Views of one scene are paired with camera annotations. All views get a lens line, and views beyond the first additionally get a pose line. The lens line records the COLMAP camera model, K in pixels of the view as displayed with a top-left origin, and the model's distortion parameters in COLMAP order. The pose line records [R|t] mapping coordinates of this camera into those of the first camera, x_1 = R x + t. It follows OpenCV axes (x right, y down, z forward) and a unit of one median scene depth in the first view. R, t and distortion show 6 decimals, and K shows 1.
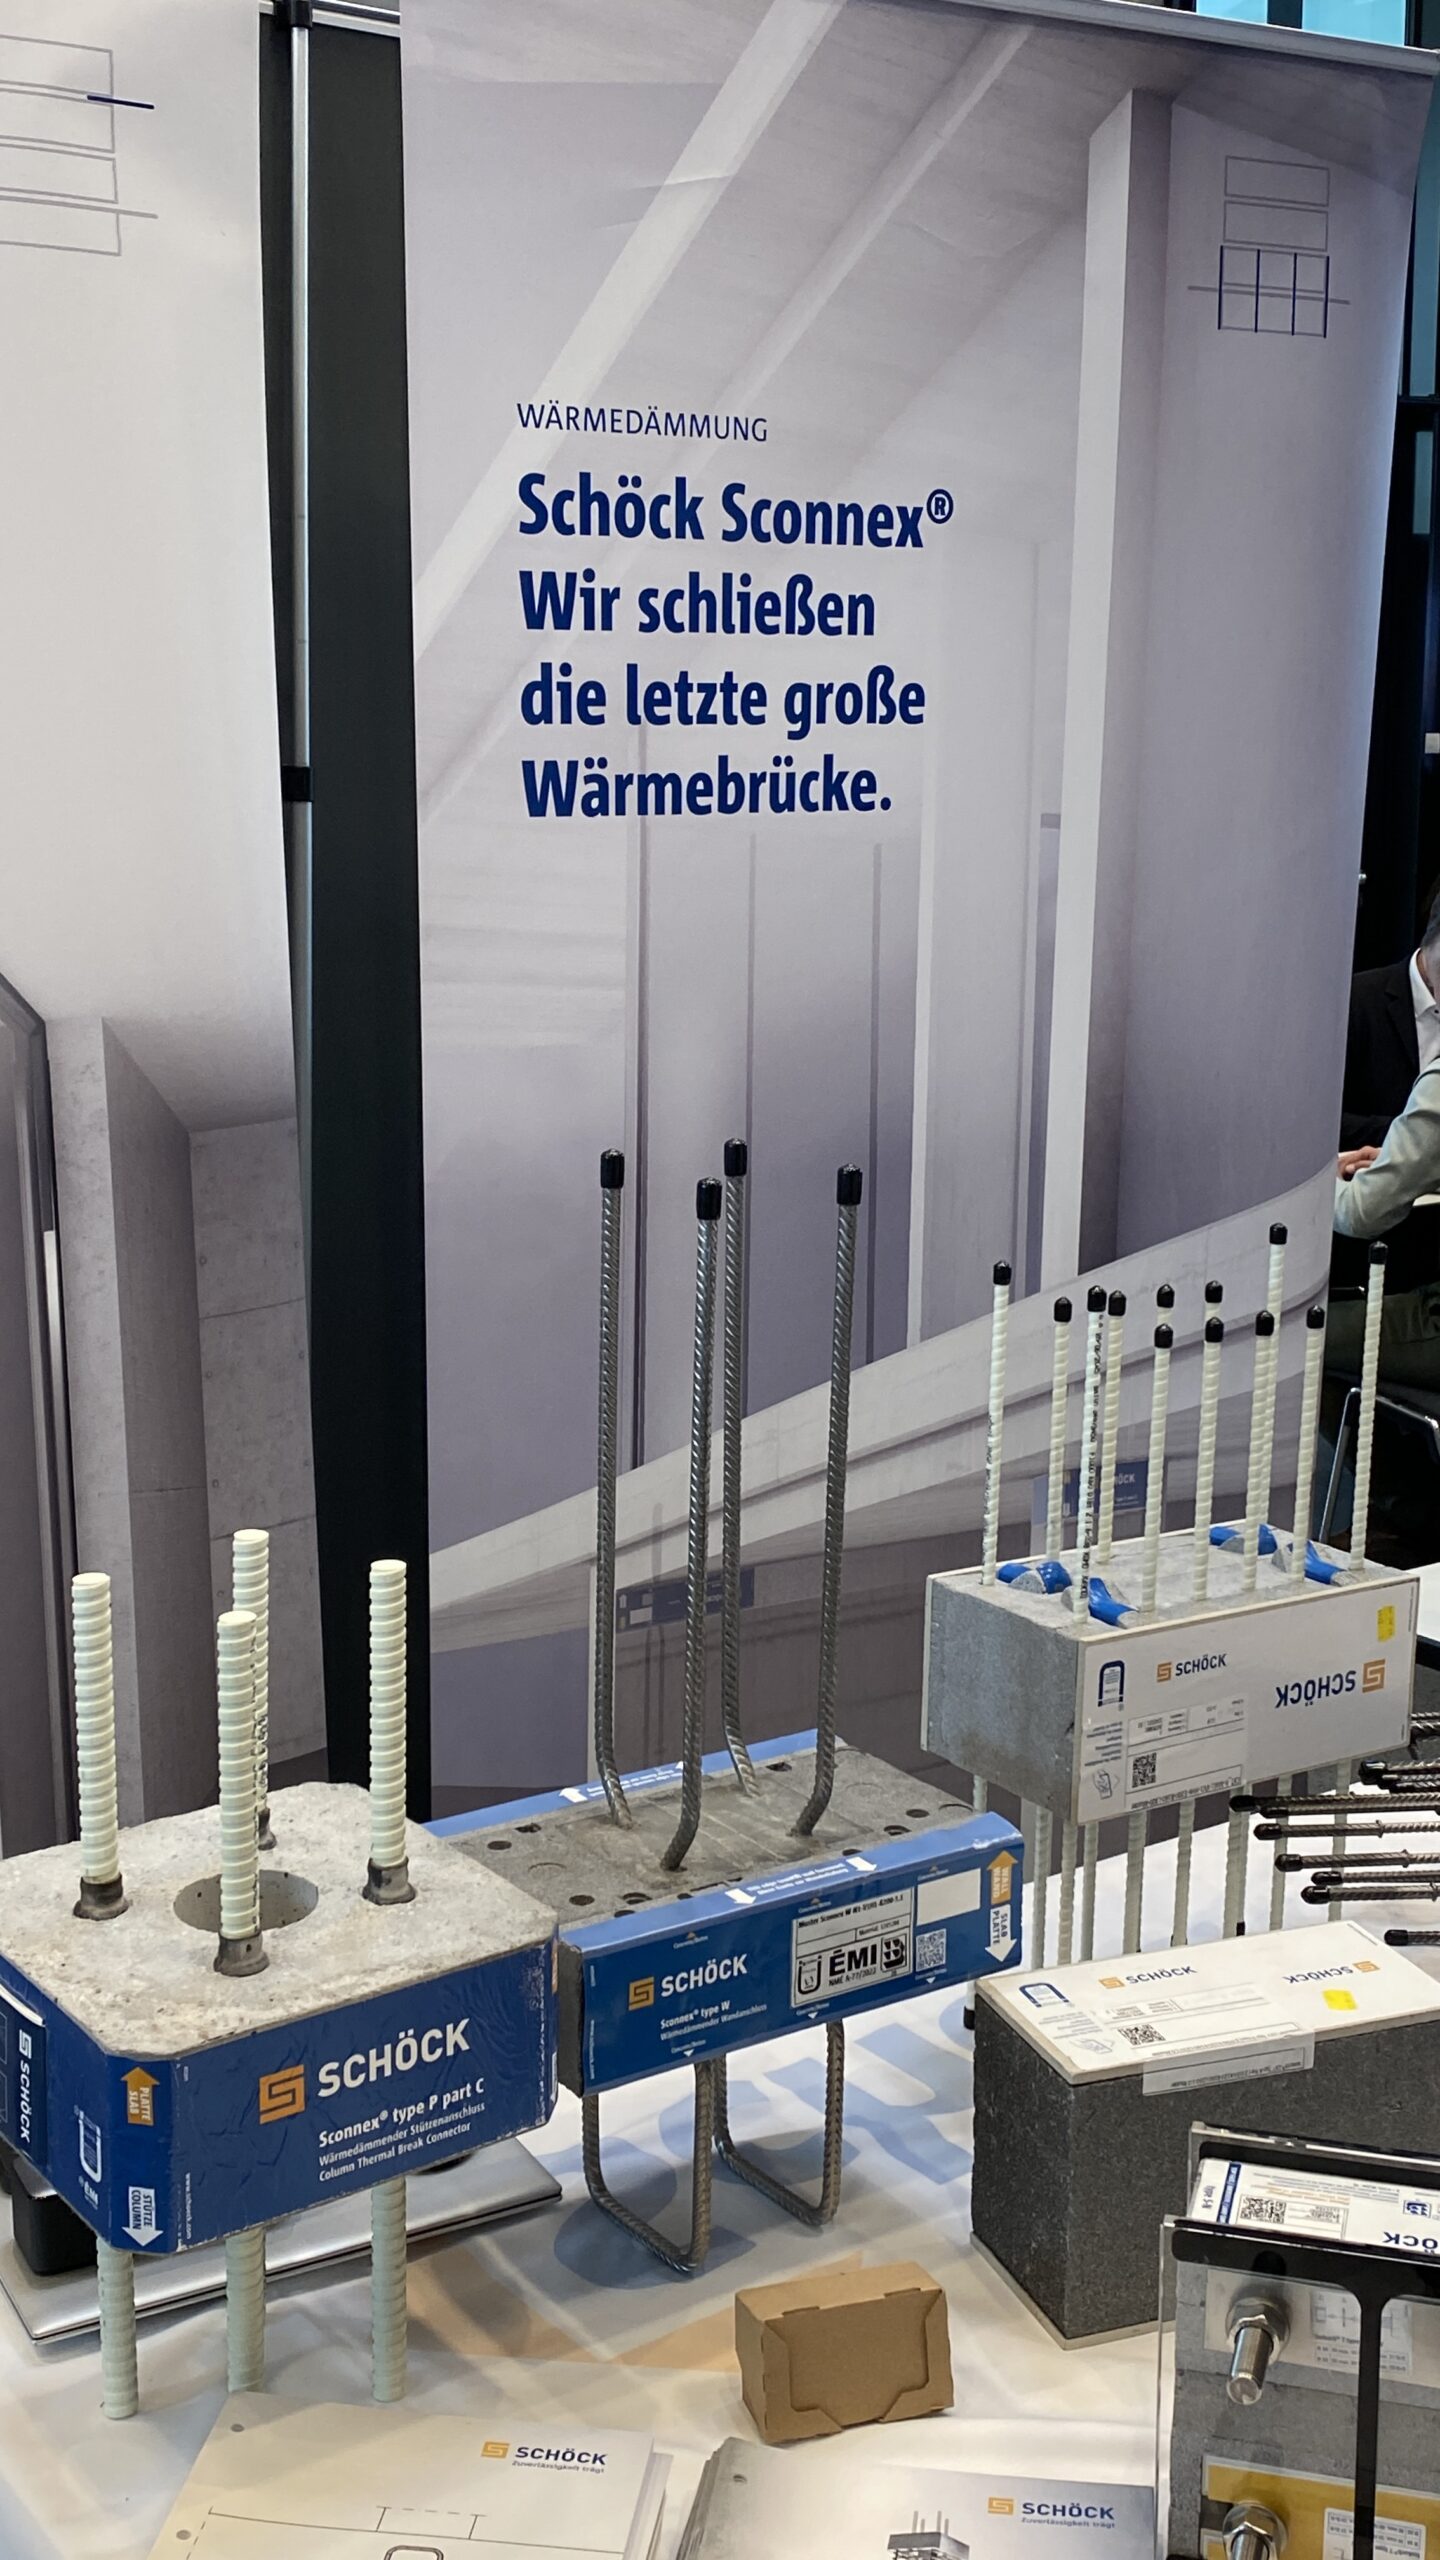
lens RADIAL K [[2788.5, 0, 787.6], [0, 2788.5, 1275.8], [0, 0, 1]] dist [0.211631, -0.618330]
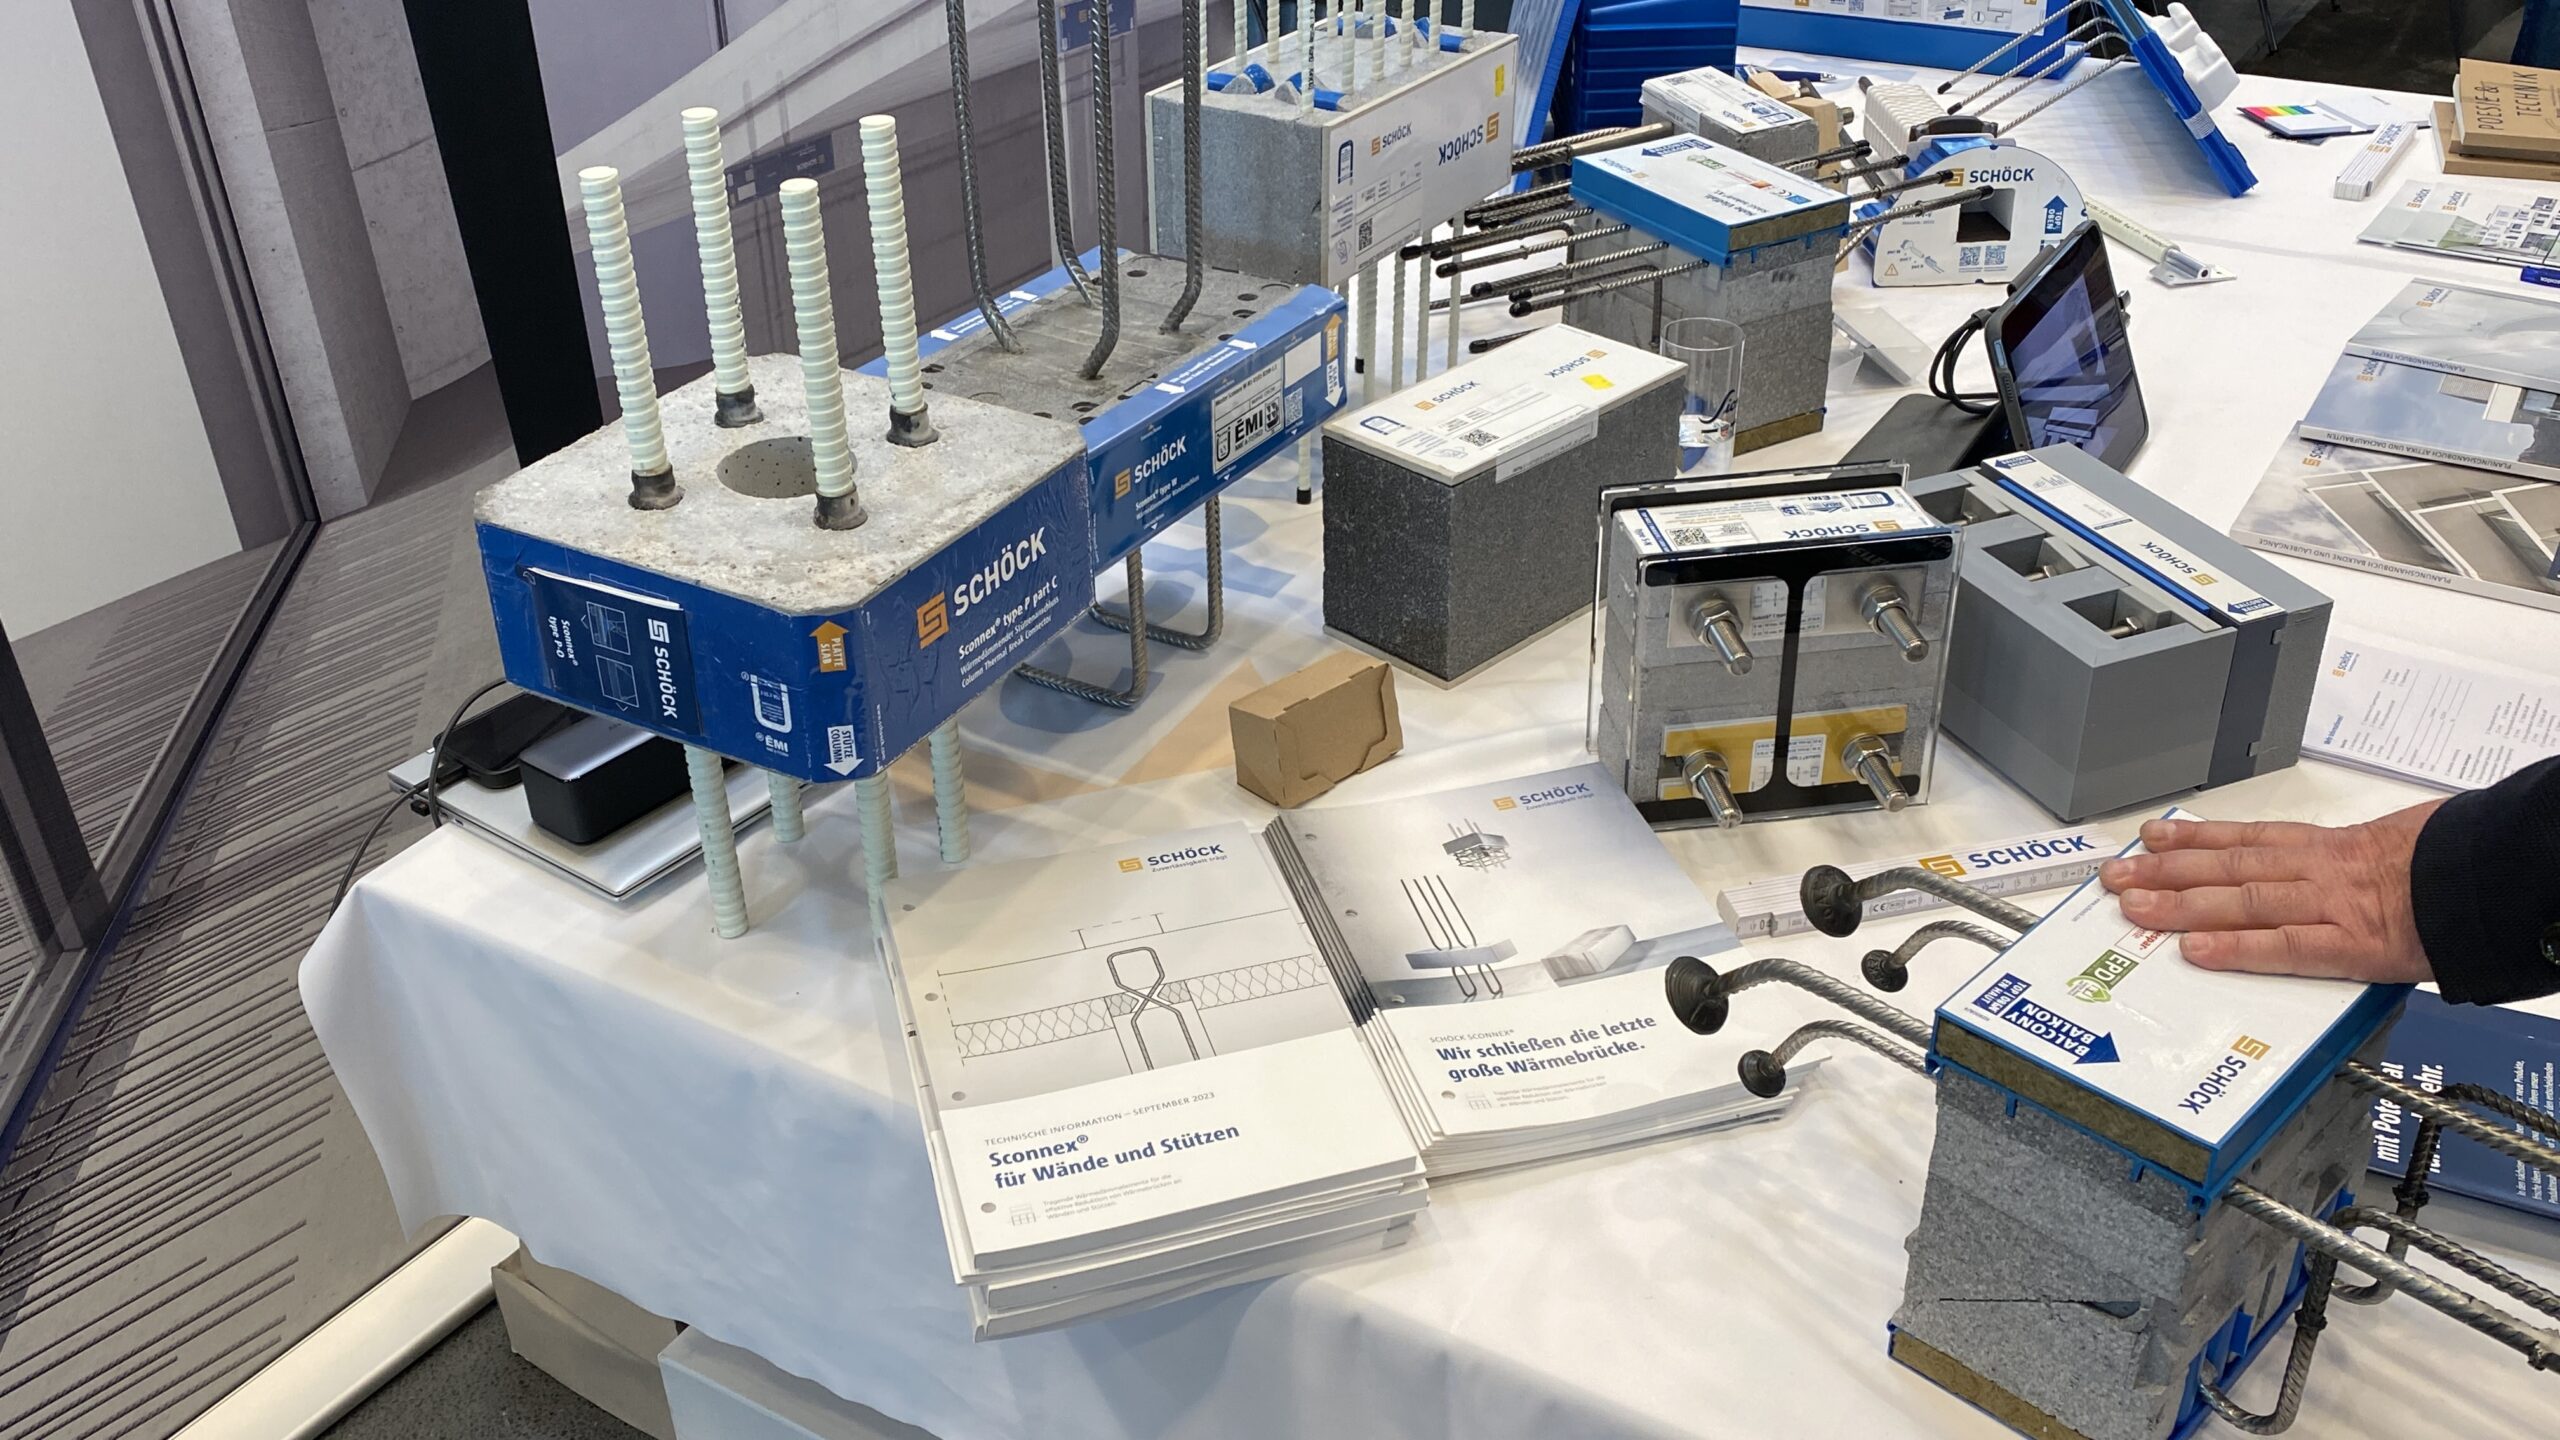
lens RADIAL K [[2251.6, 0, 1280.0], [0, 2251.6, 720.0], [0, 0, 1]] dist [0.097971, -0.269814]
pose [[0.907769, -0.233738, 0.348312, -0.323953], [0.098323, 0.925796, 0.365013, 0.018150], [-0.407783, -0.297100, 0.863391, 0.162462]]
